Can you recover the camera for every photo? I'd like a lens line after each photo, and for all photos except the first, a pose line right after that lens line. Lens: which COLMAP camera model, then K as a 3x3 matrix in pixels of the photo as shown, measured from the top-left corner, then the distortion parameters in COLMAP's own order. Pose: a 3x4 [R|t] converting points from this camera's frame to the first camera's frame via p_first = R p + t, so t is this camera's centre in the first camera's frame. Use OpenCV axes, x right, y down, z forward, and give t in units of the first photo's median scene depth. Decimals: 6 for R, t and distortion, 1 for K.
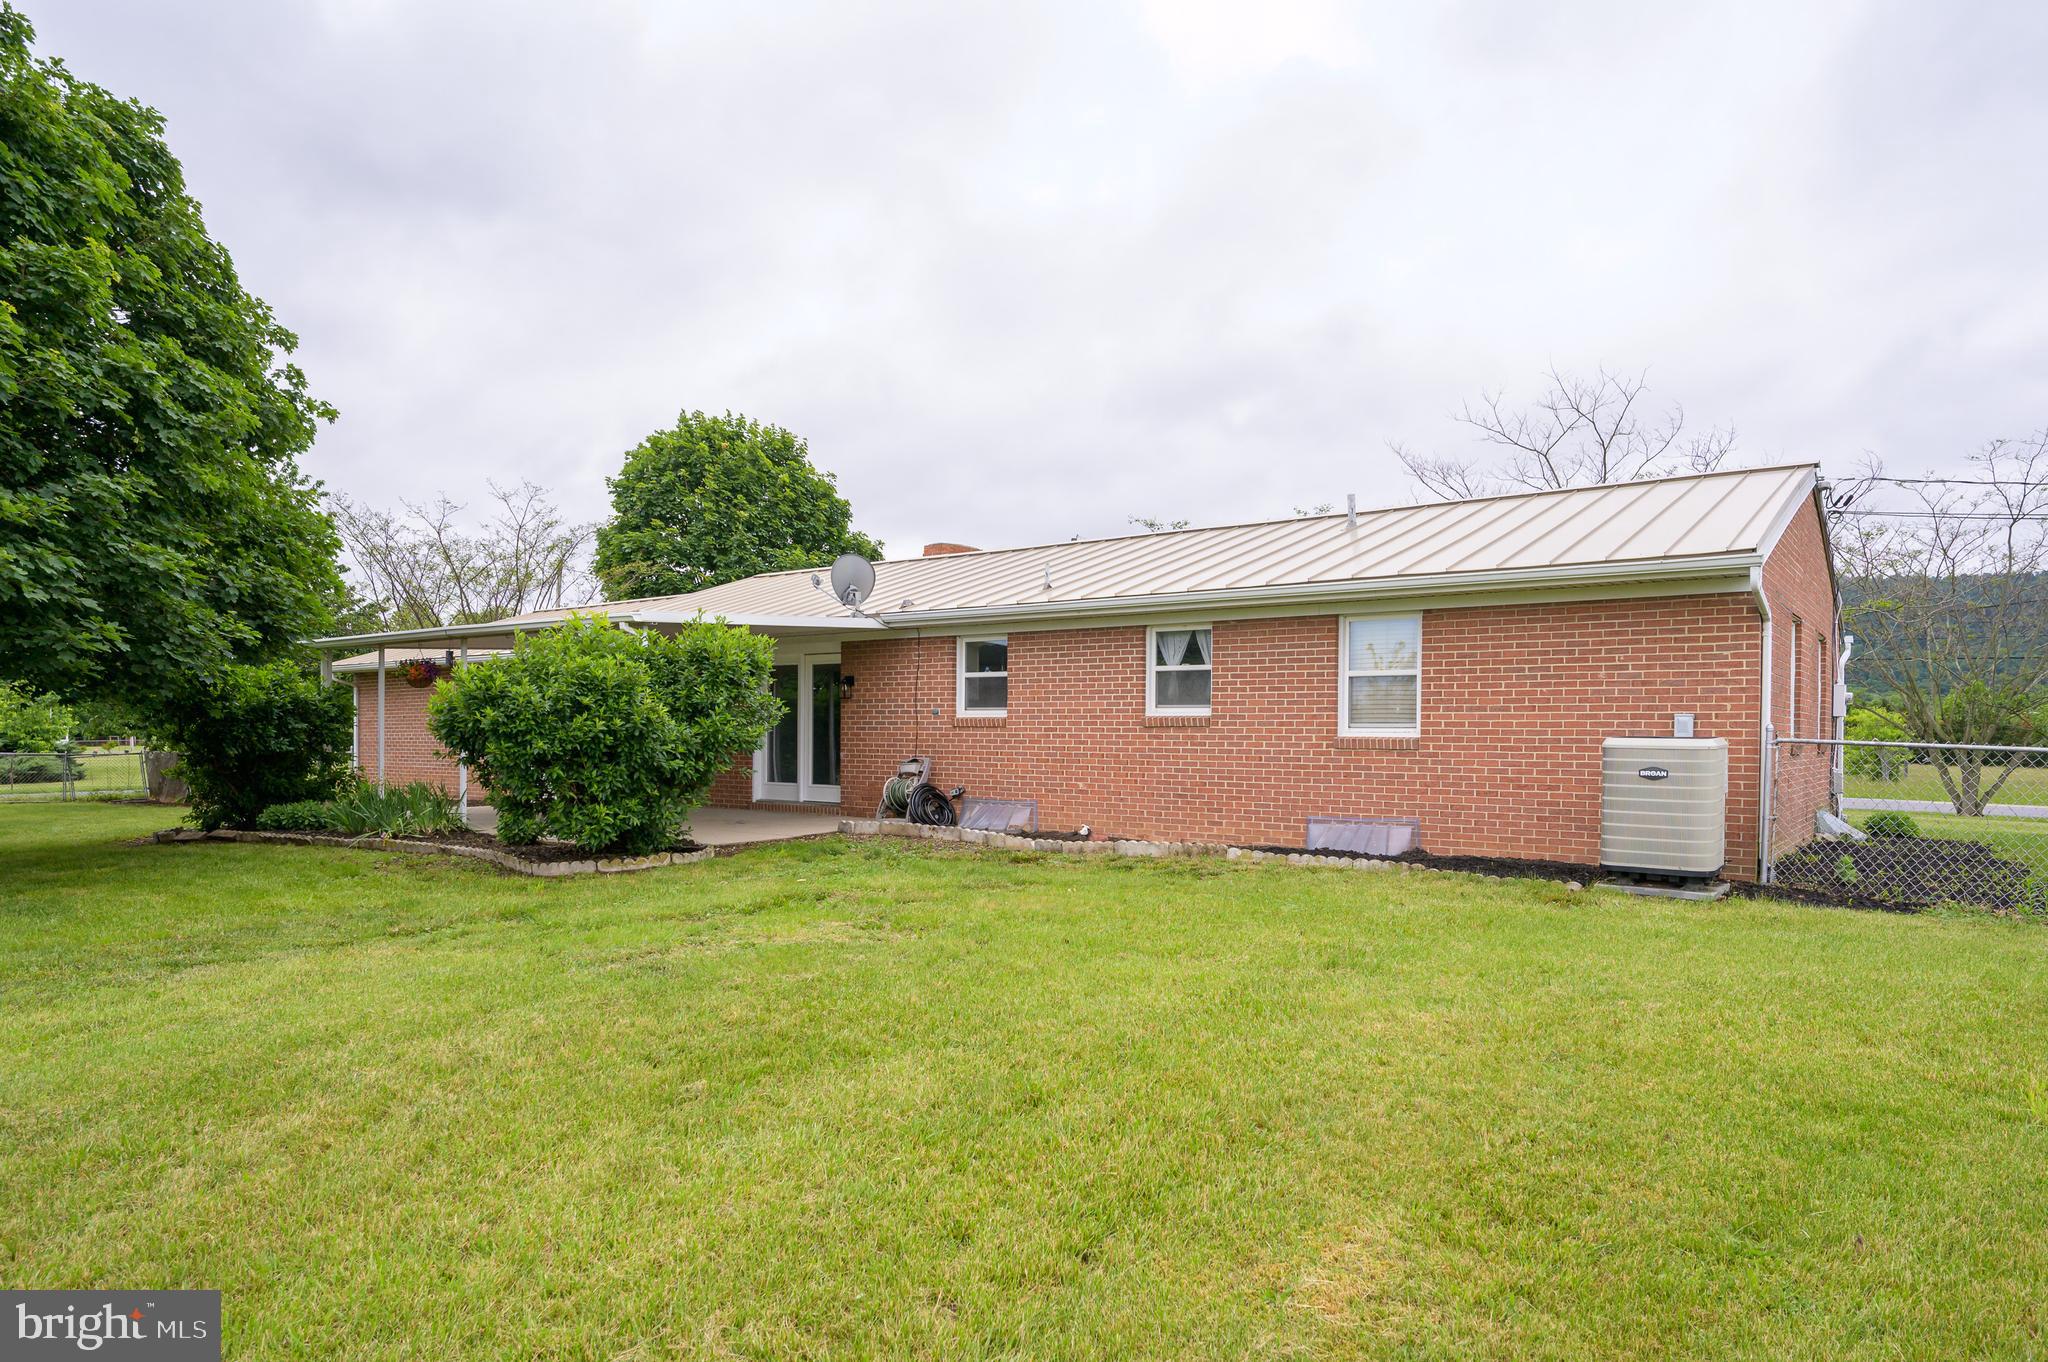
lens RADIAL K [[1238.0, 0, 1077.4], [0, 1238.0, 750.3], [0, 0, 1]] dist [-0.002755, 0.000912]
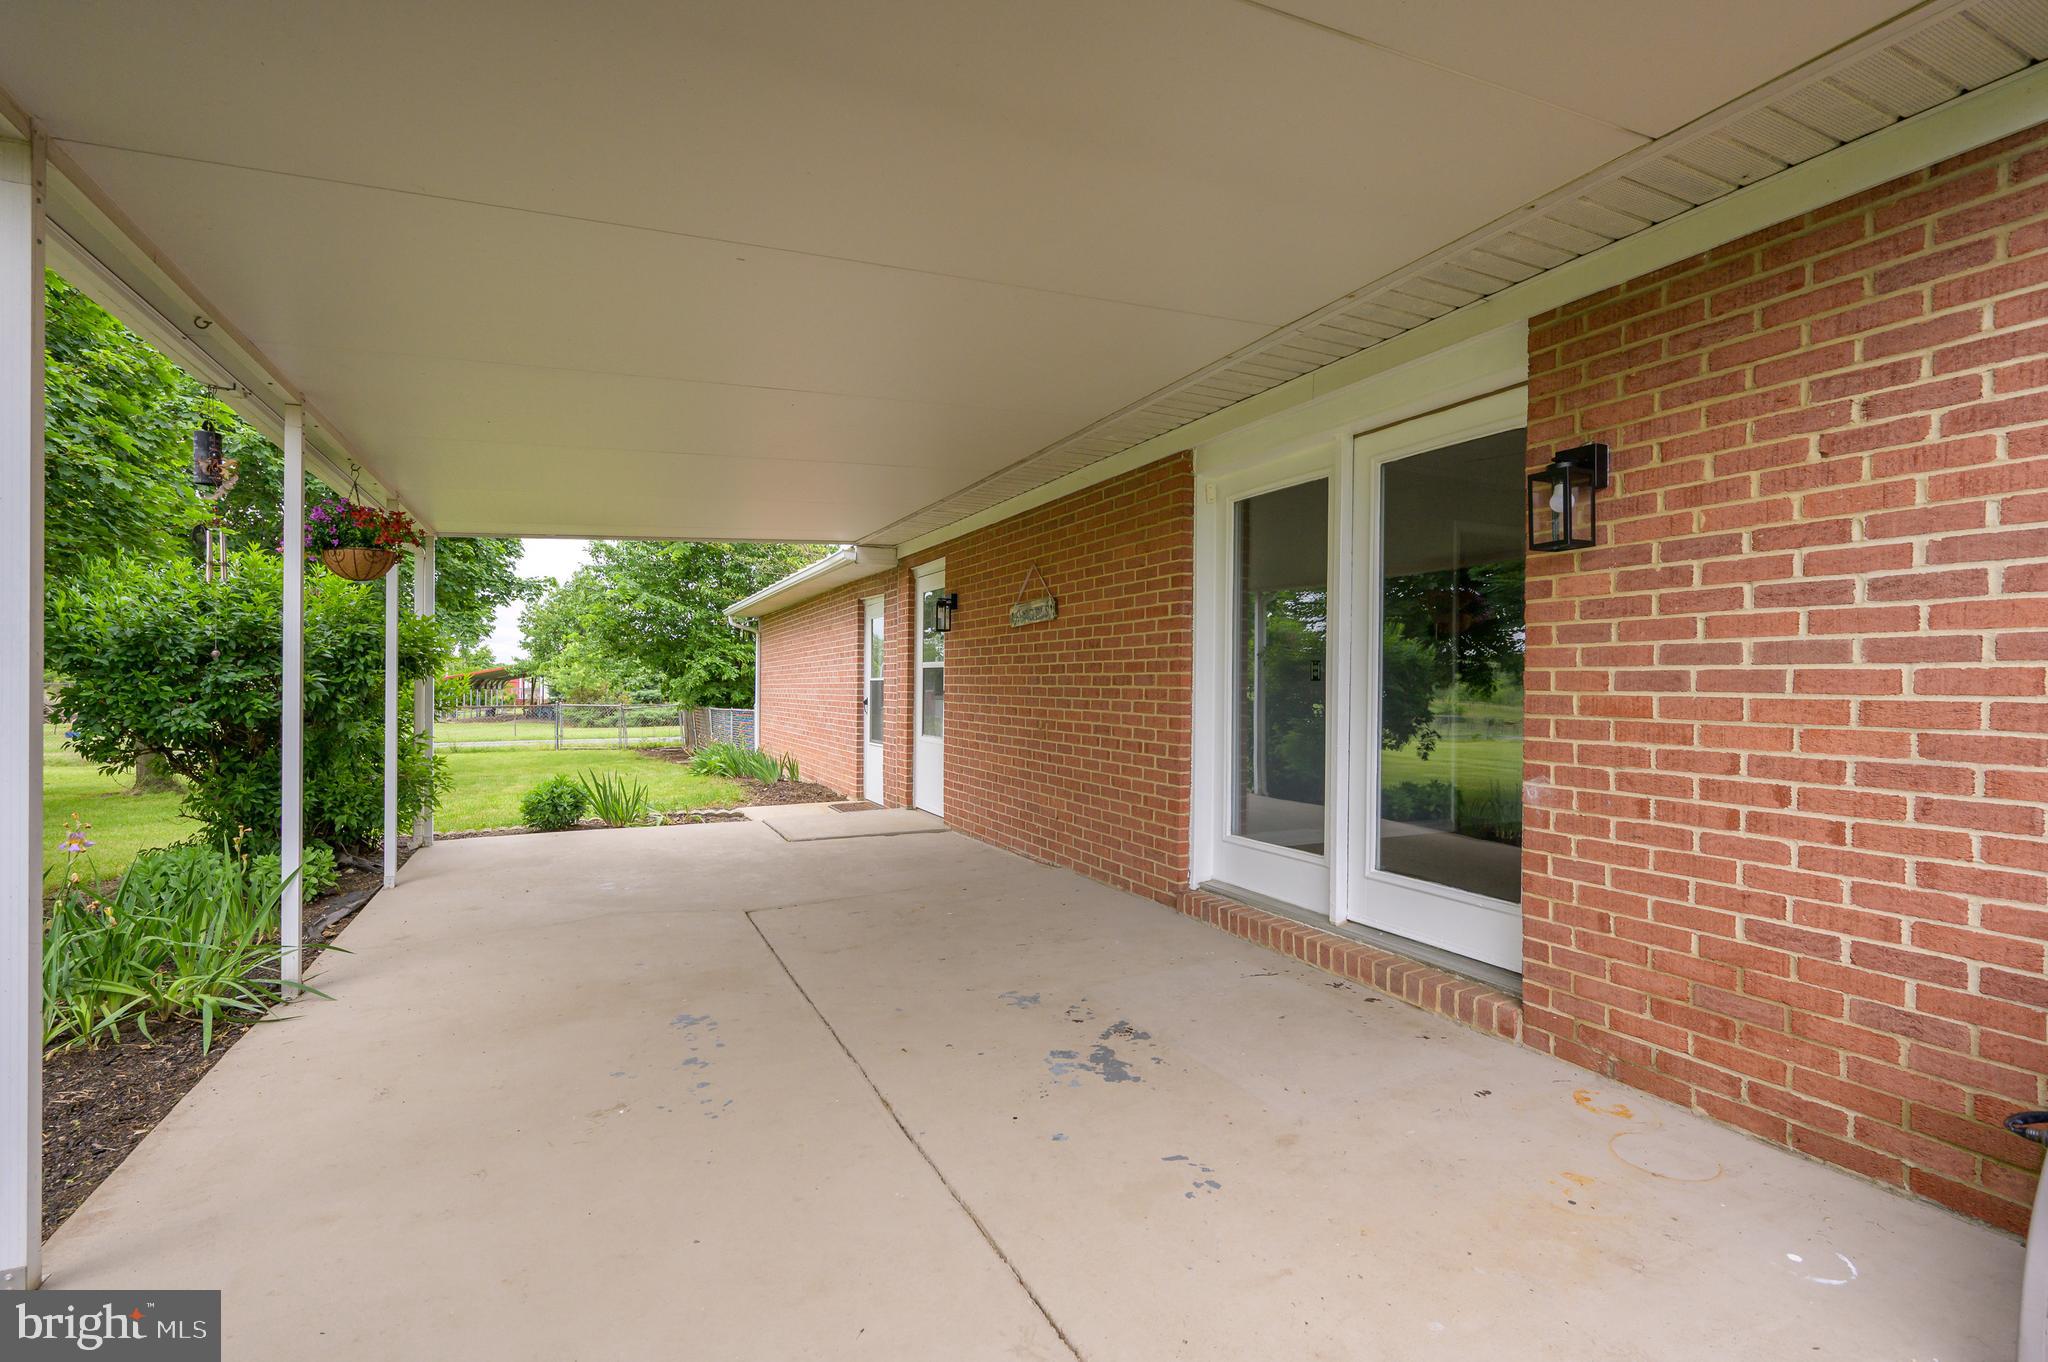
lens RADIAL K [[935.2, 0, 1020.7], [0, 935.2, 689.3], [0, 0, 1]] dist [-0.001503, -0.000716]
pose [[0.883566, 0.002491, -0.468300, -0.256716], [-0.007872, 0.999924, -0.009532, -0.017126], [0.468241, 0.012109, 0.883518, 1.057071]]
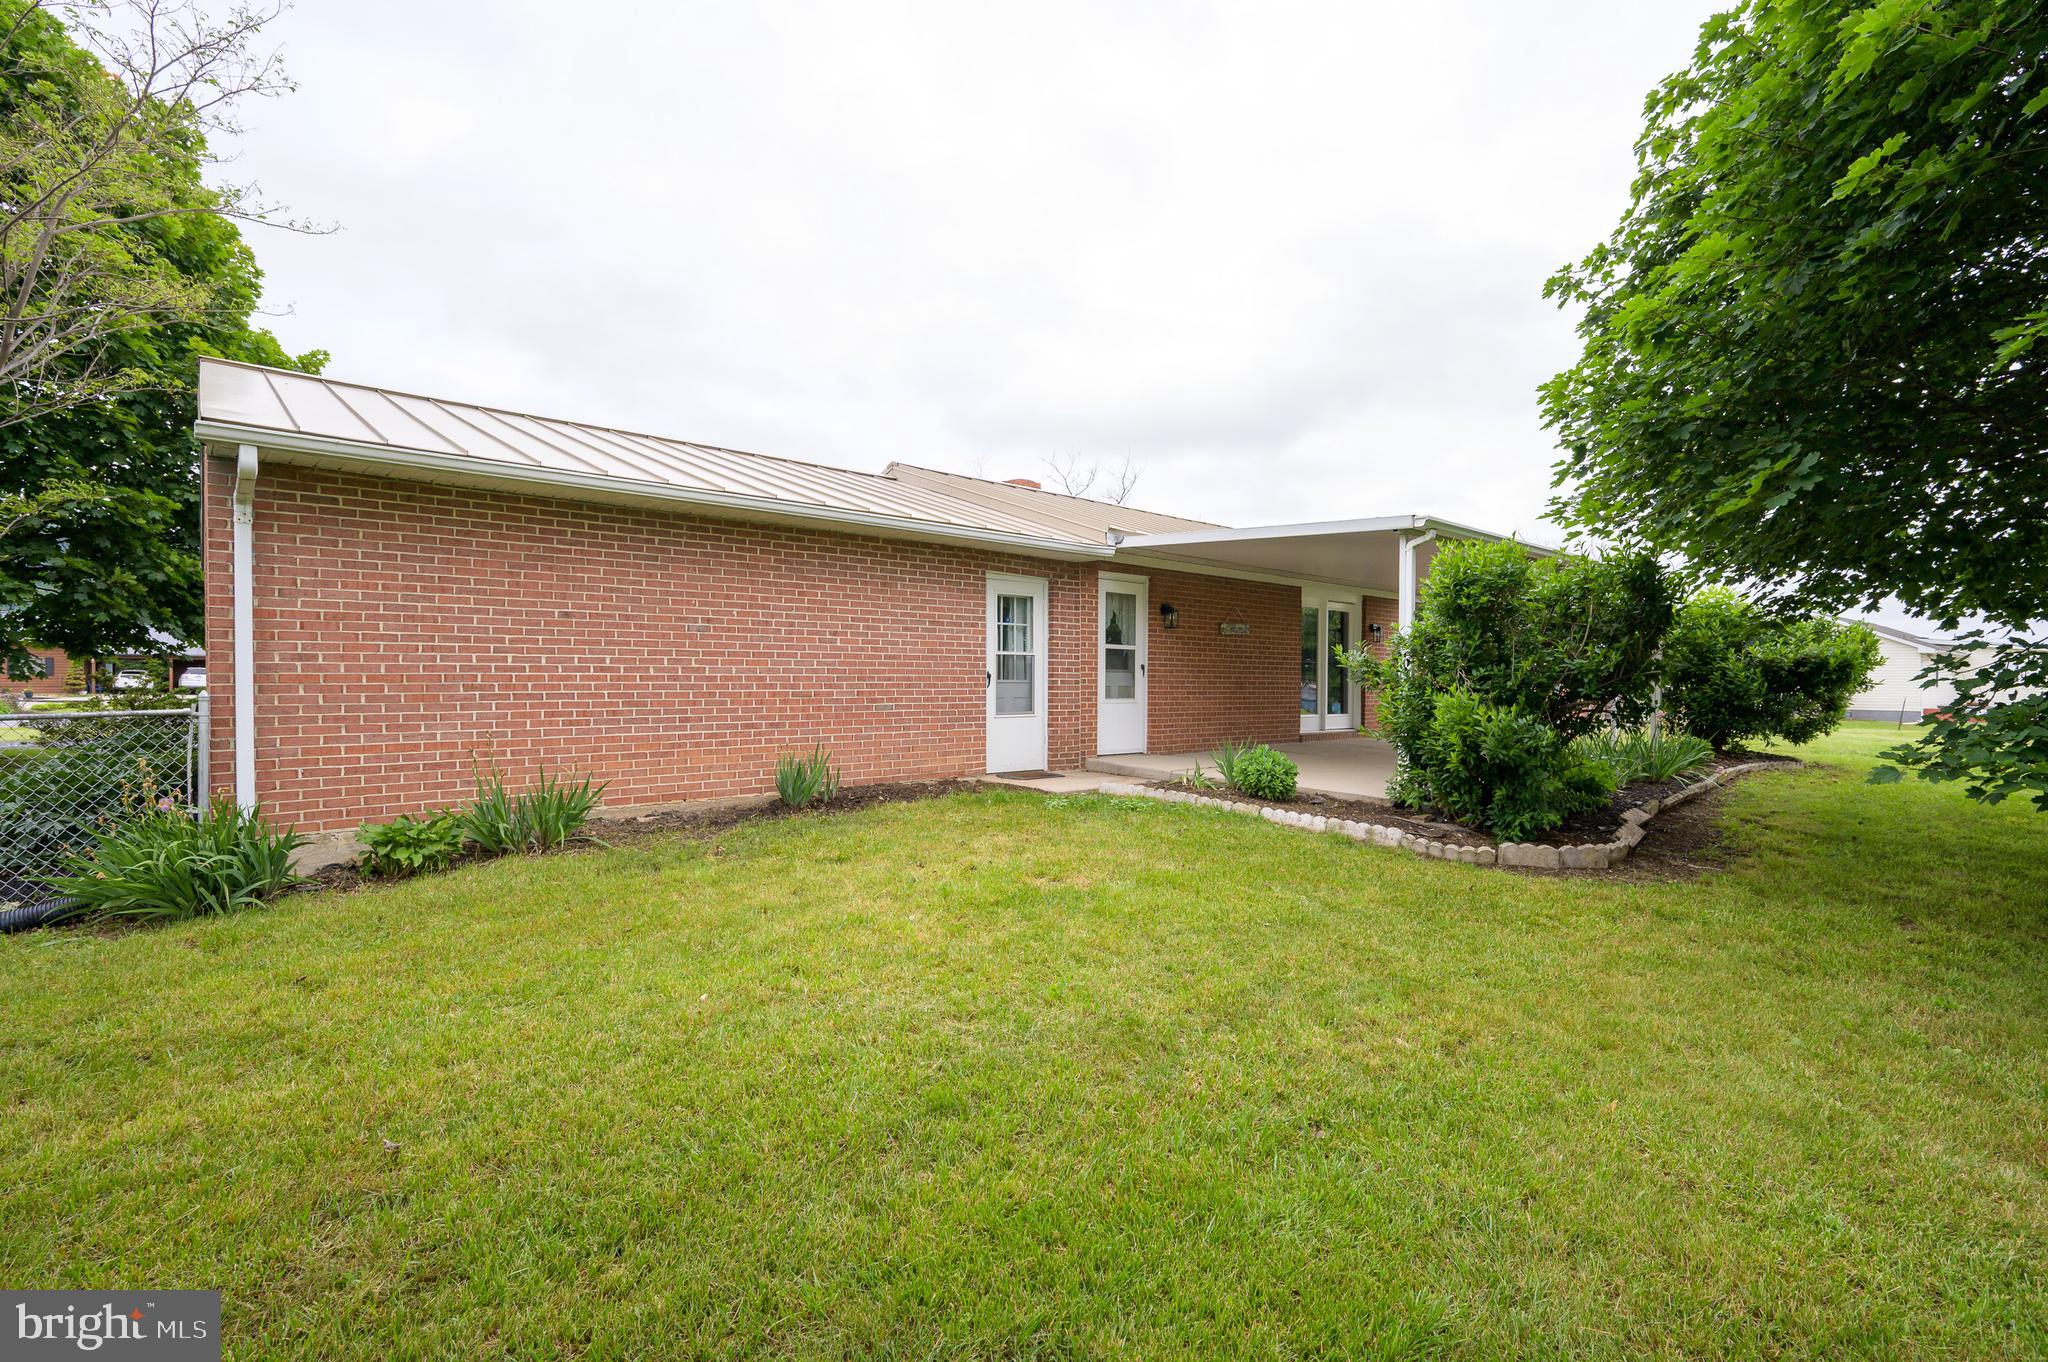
lens RADIAL K [[935.2, 0, 1020.7], [0, 935.2, 689.3], [0, 0, 1]] dist [-0.001503, -0.000716]
pose [[0.203364, -0.013370, 0.979012, -1.579234], [0.008059, 0.999896, 0.011982, -0.010616], [-0.979070, 0.005454, 0.203451, 1.536328]]
